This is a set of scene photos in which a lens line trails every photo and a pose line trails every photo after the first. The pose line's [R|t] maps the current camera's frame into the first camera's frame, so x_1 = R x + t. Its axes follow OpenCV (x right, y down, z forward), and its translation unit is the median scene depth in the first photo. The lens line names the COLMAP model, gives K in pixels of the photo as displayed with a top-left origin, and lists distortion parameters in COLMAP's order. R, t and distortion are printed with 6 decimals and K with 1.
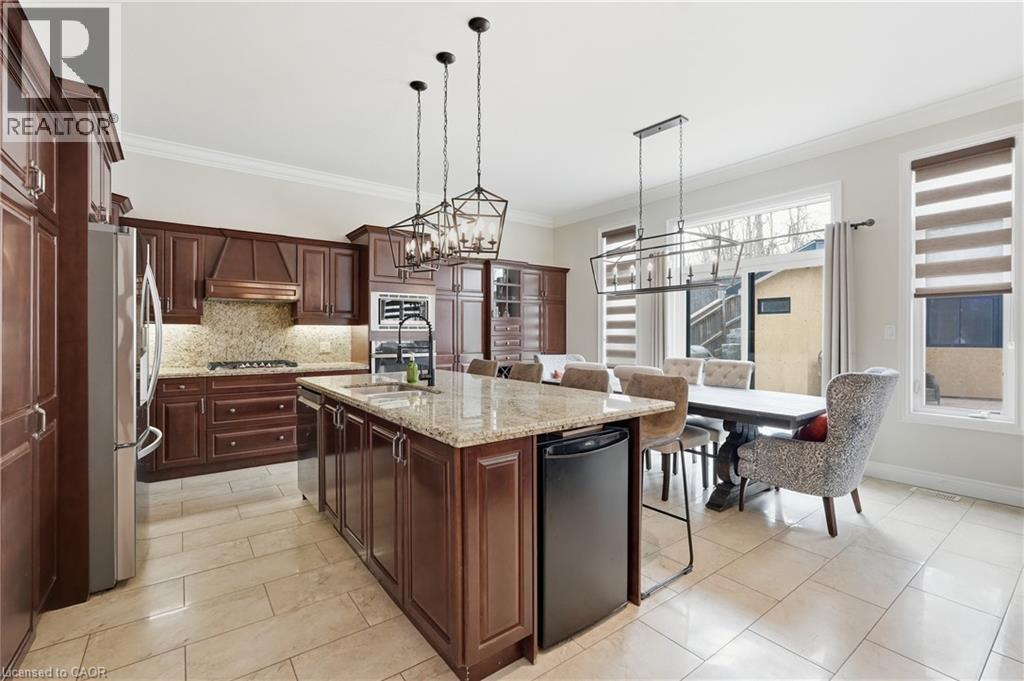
lens RADIAL K [[450.9, 0, 504.7], [0, 450.9, 338.6], [0, 0, 1]] dist [-0.005803, 0.000710]
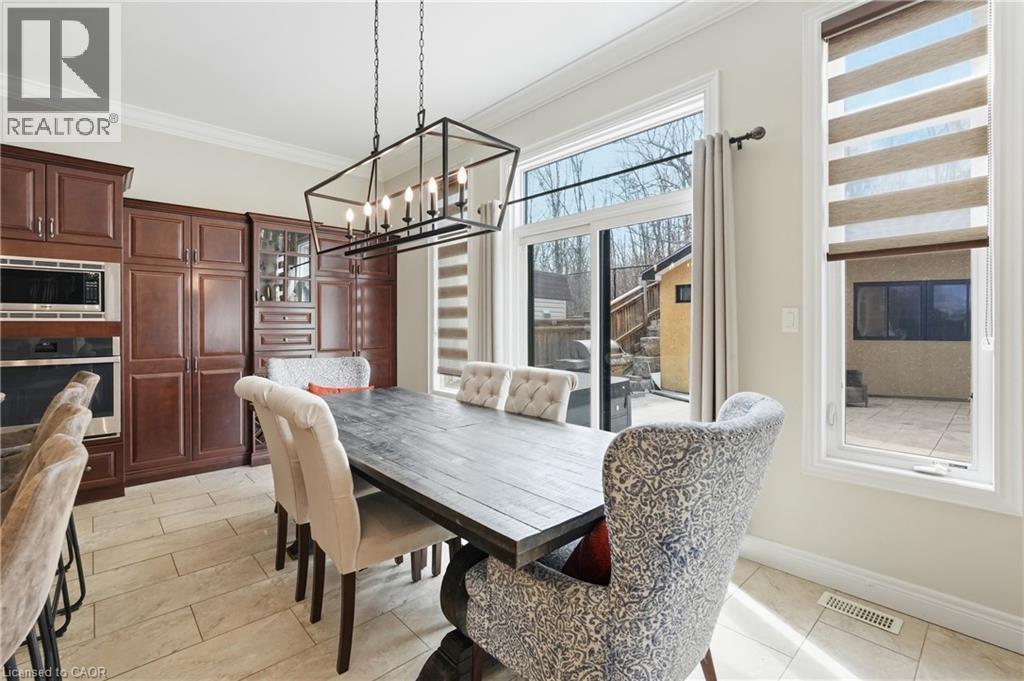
lens RADIAL K [[450.9, 0, 520.4], [0, 450.9, 331.6], [0, 0, 1]] dist [-0.005803, 0.000710]
pose [[0.993695, -0.003190, 0.112072, 0.455397], [0.003141, 0.999995, 0.000613, -0.001319], [-0.112073, -0.000257, 0.993700, 0.469640]]
